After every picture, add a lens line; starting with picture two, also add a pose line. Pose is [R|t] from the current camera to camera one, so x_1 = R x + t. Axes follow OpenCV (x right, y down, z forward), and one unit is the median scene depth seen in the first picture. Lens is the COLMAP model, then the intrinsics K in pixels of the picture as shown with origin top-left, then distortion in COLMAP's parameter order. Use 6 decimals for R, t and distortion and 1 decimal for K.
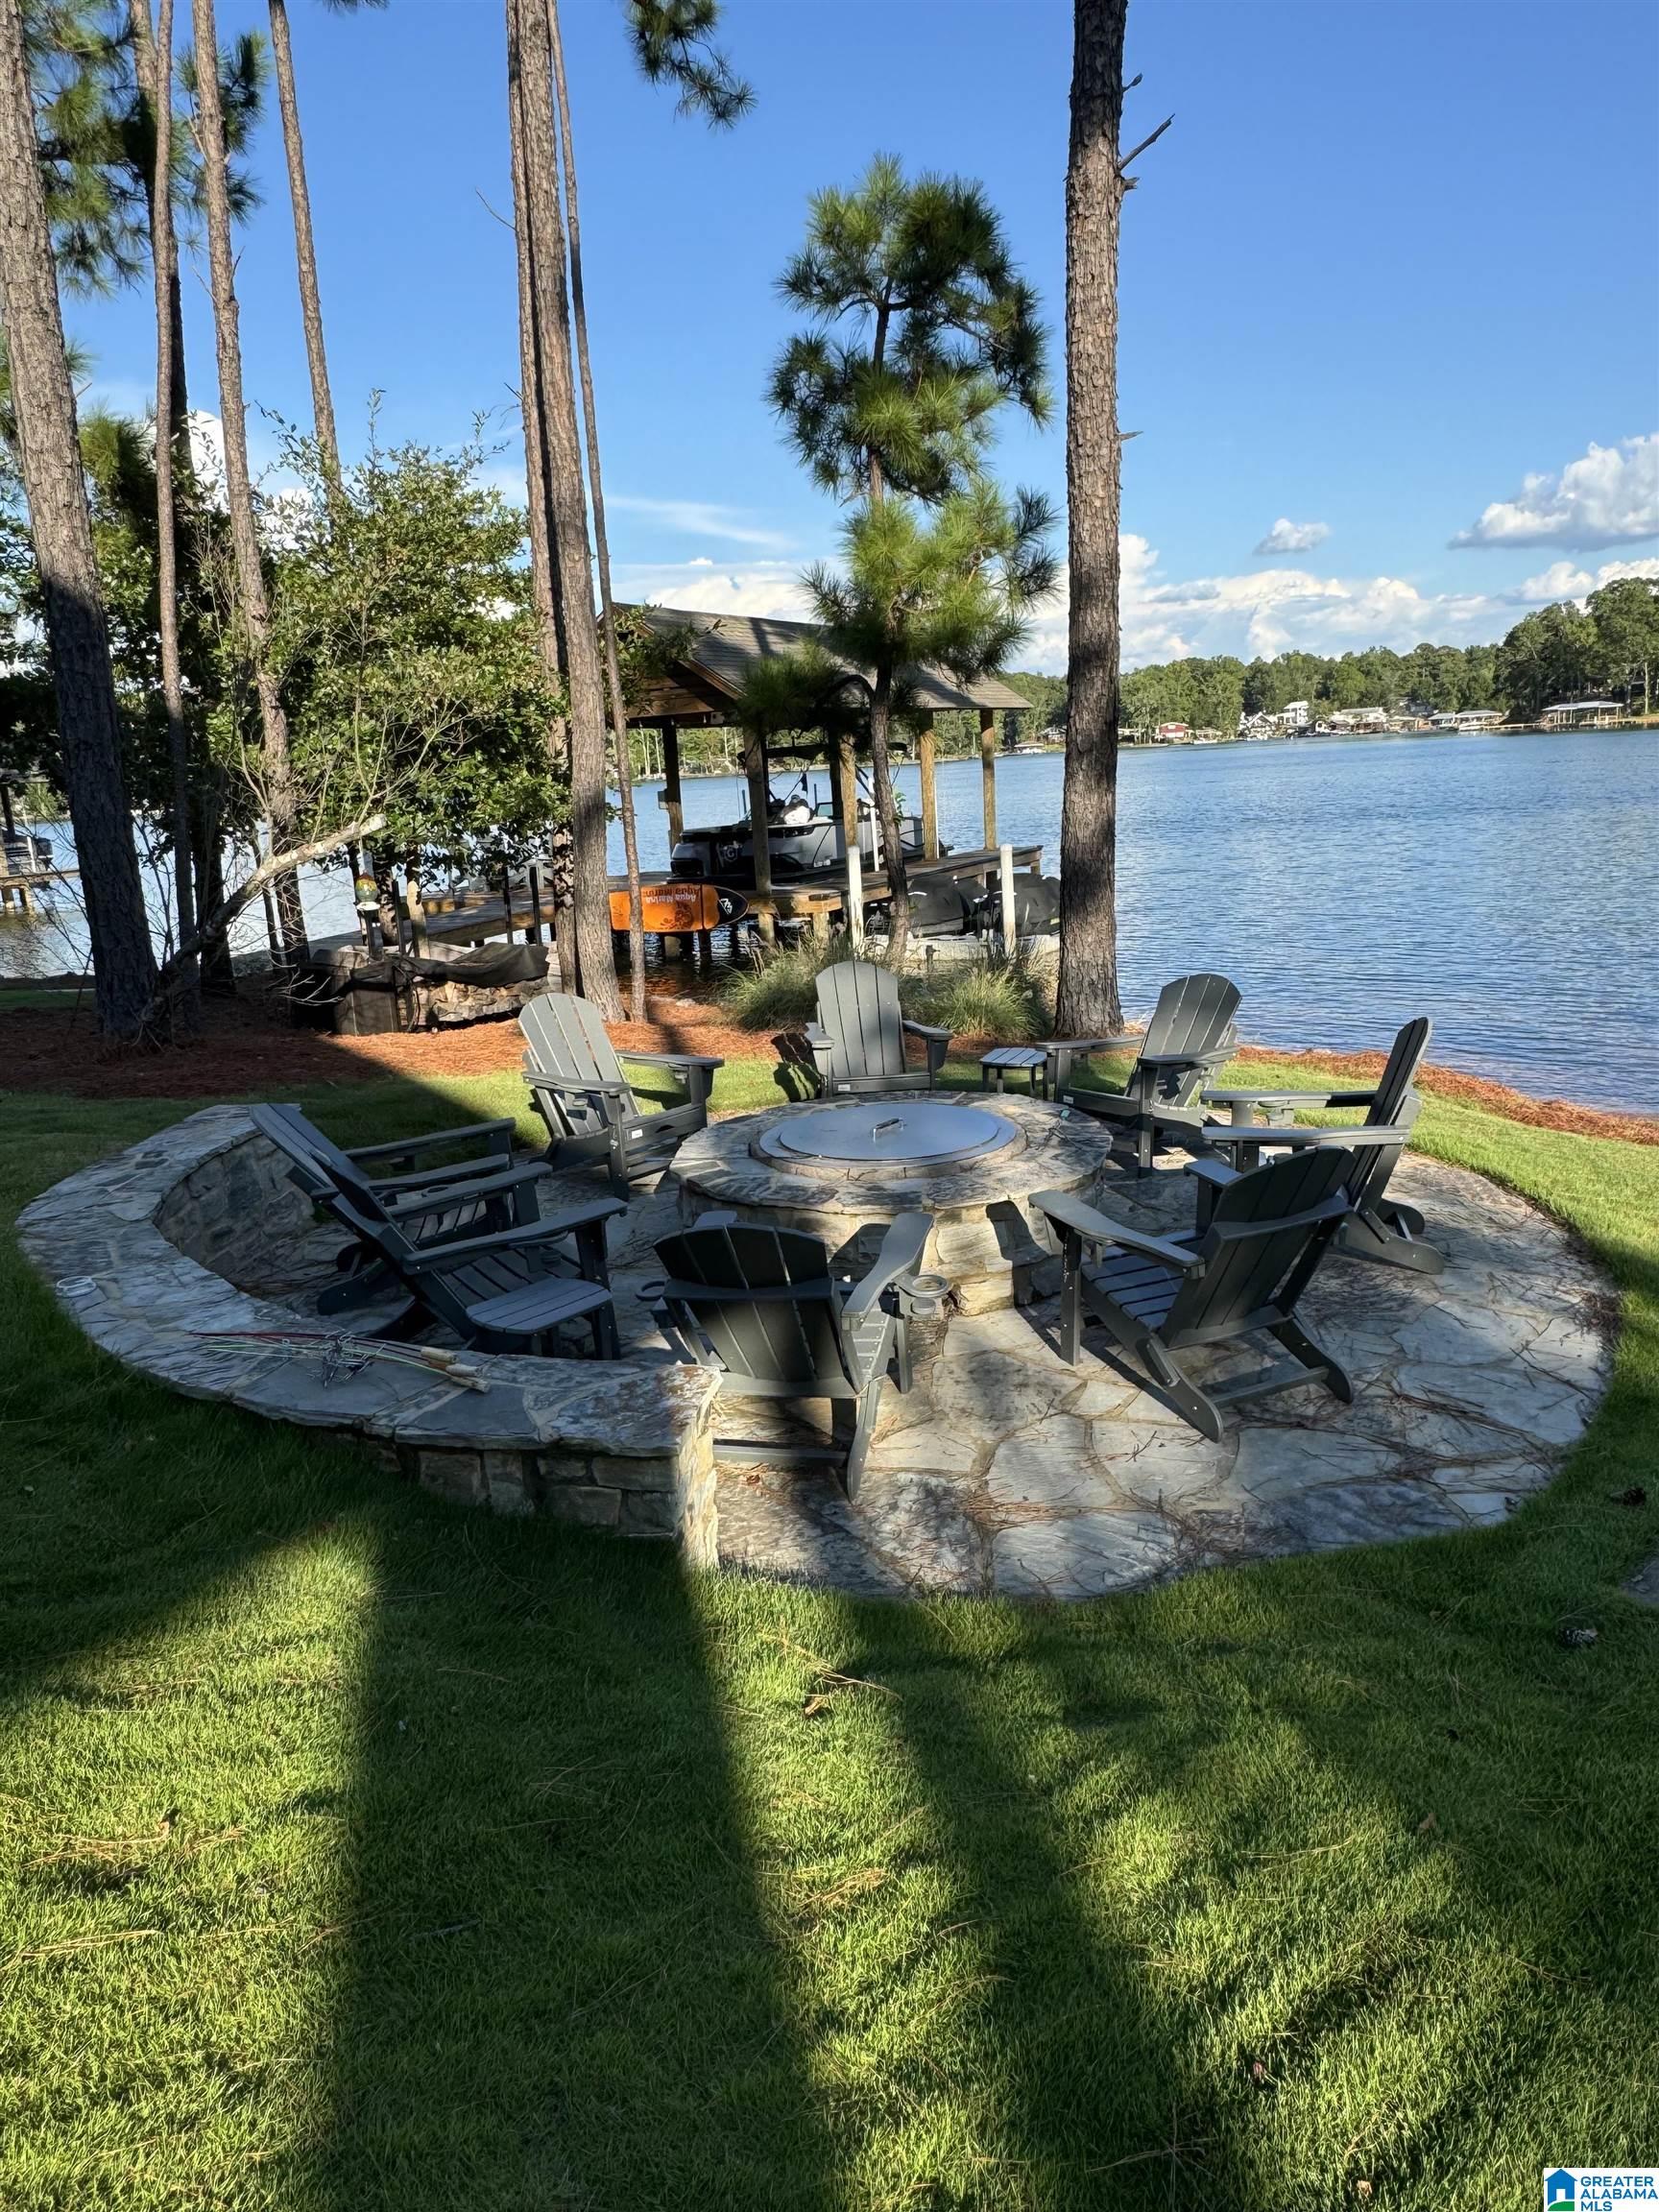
lens RADIAL K [[1486.0, 0, 831.1], [0, 1486.0, 1105.3], [0, 0, 1]] dist [-0.001549, -0.000158]
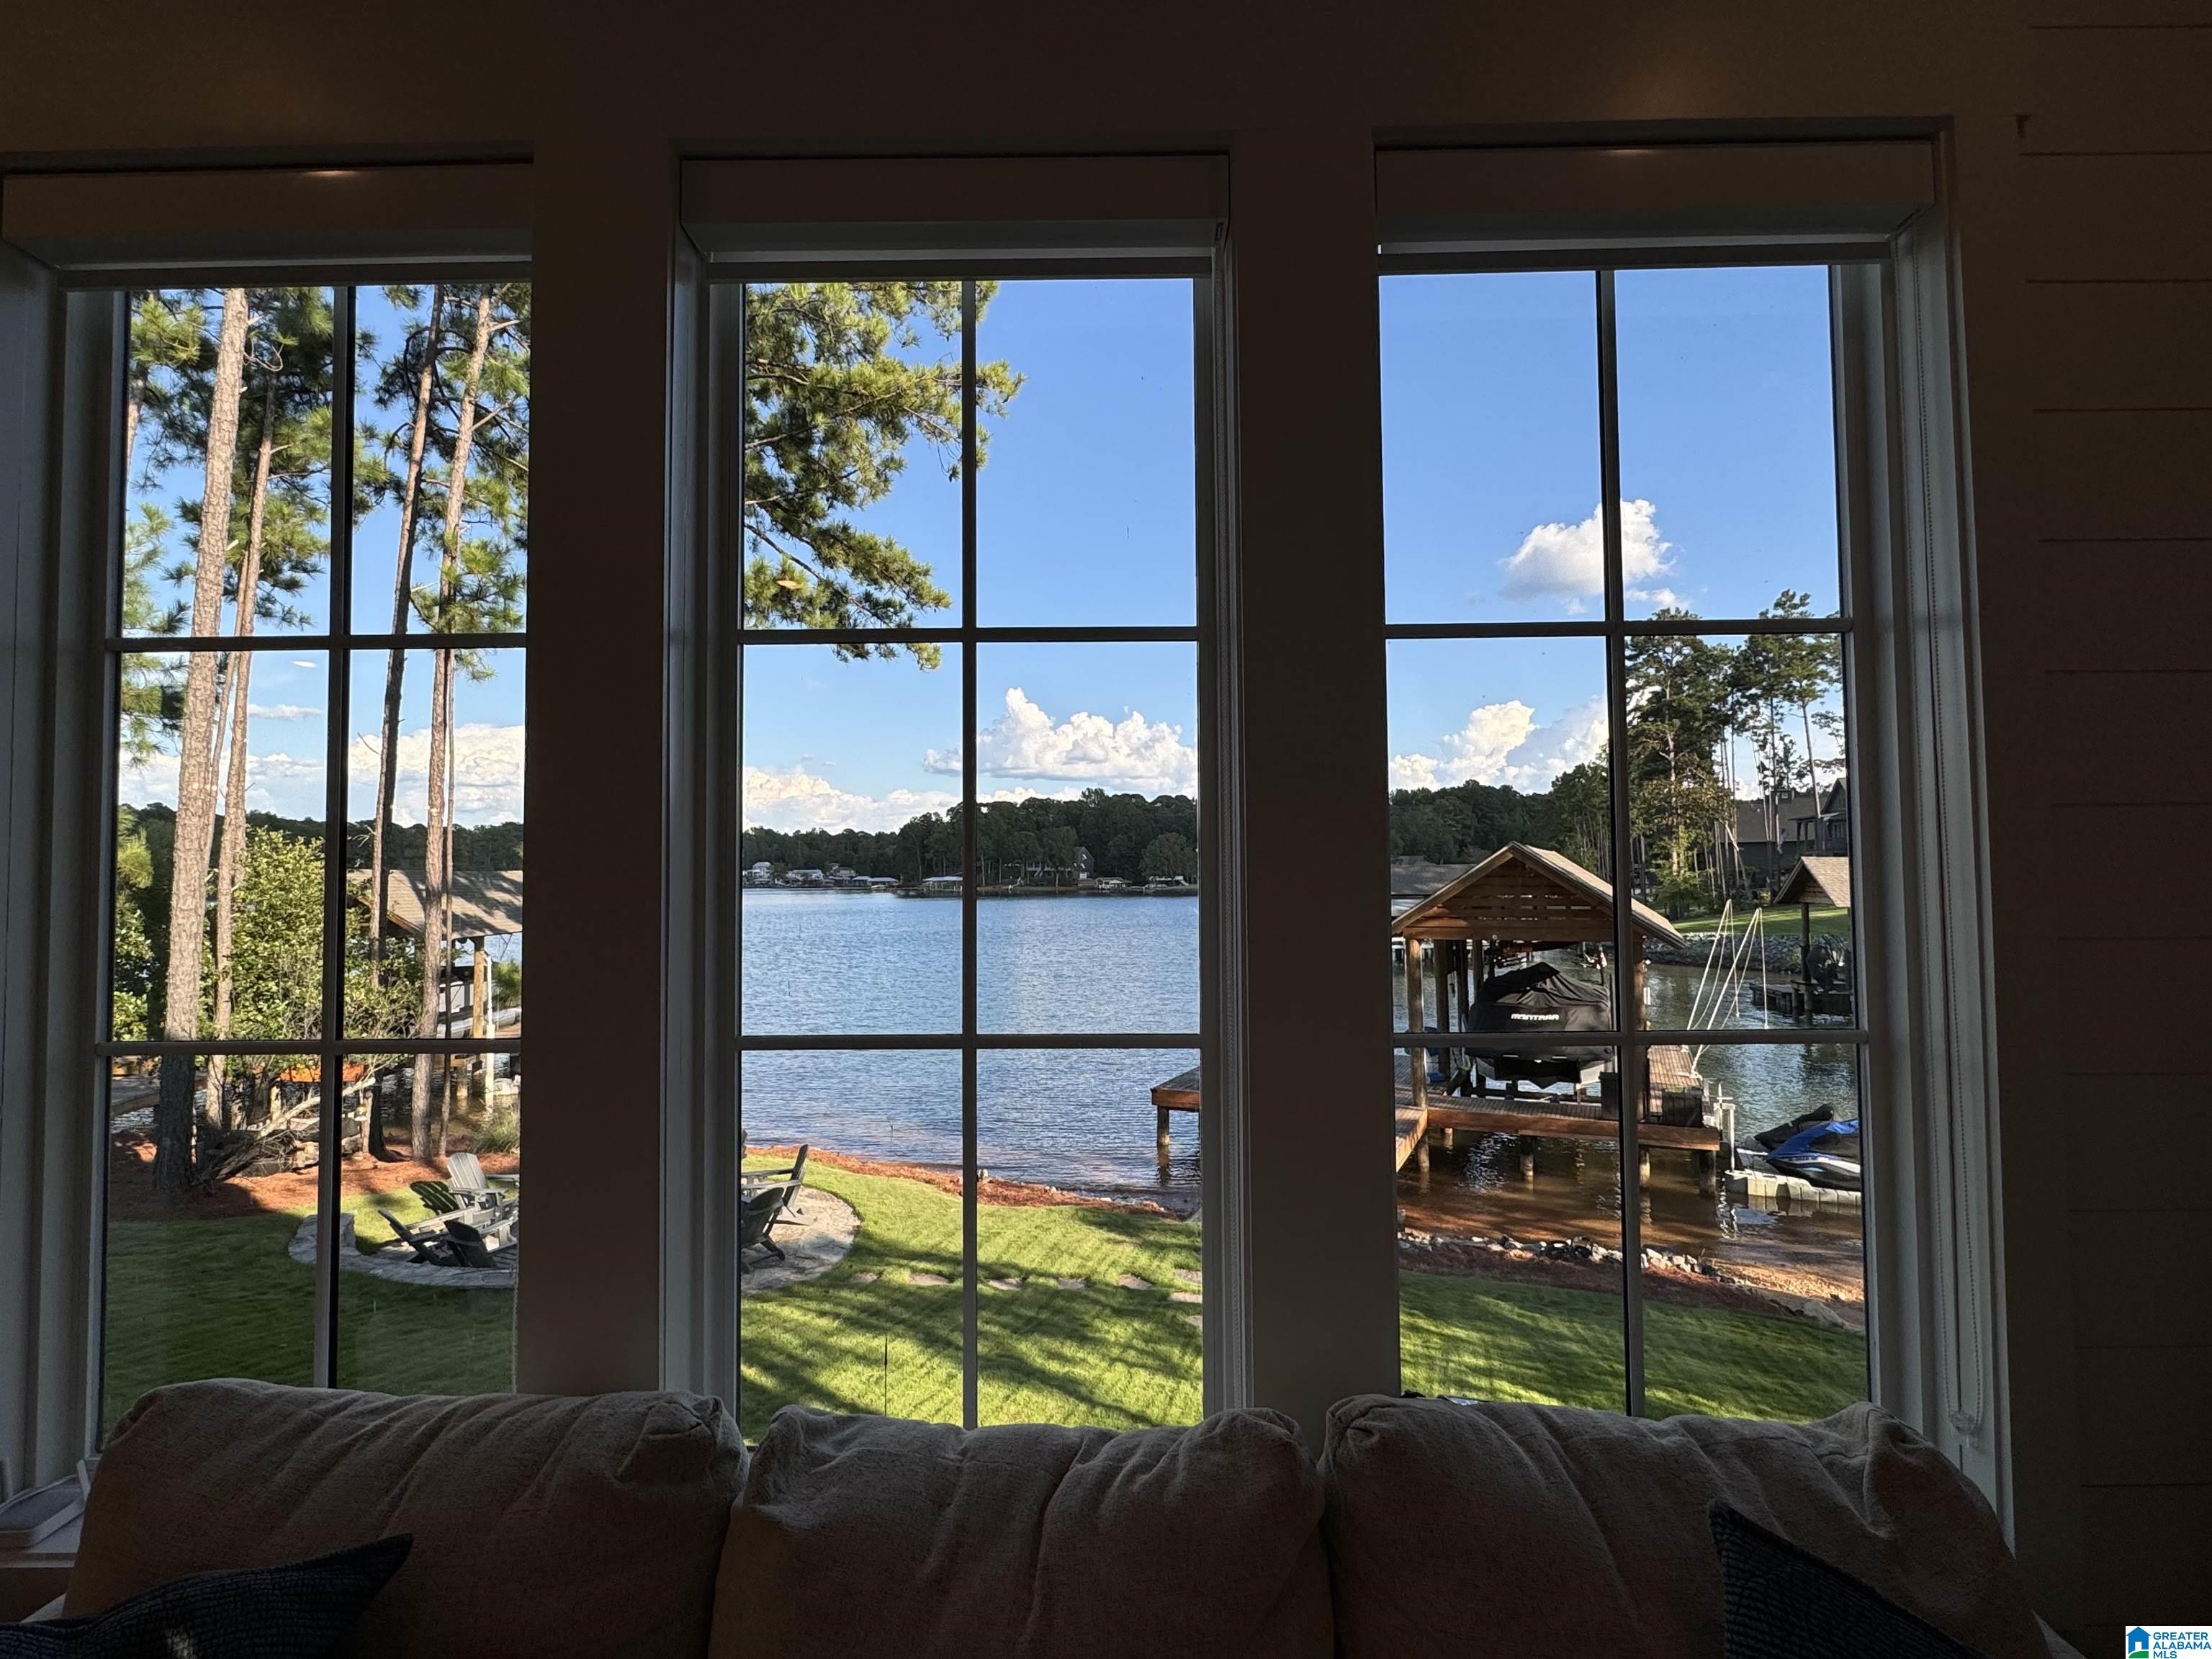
lens RADIAL K [[1148.1, 0, 1108.1], [0, 1148.1, 831.8], [0, 0, 1]] dist [0.004579, -0.000208]
pose [[0.830170, 0.078675, 0.551931, -0.315909], [0.076703, 0.964461, -0.252849, -0.019962], [-0.552208, 0.252242, 0.794632, -0.975417]]
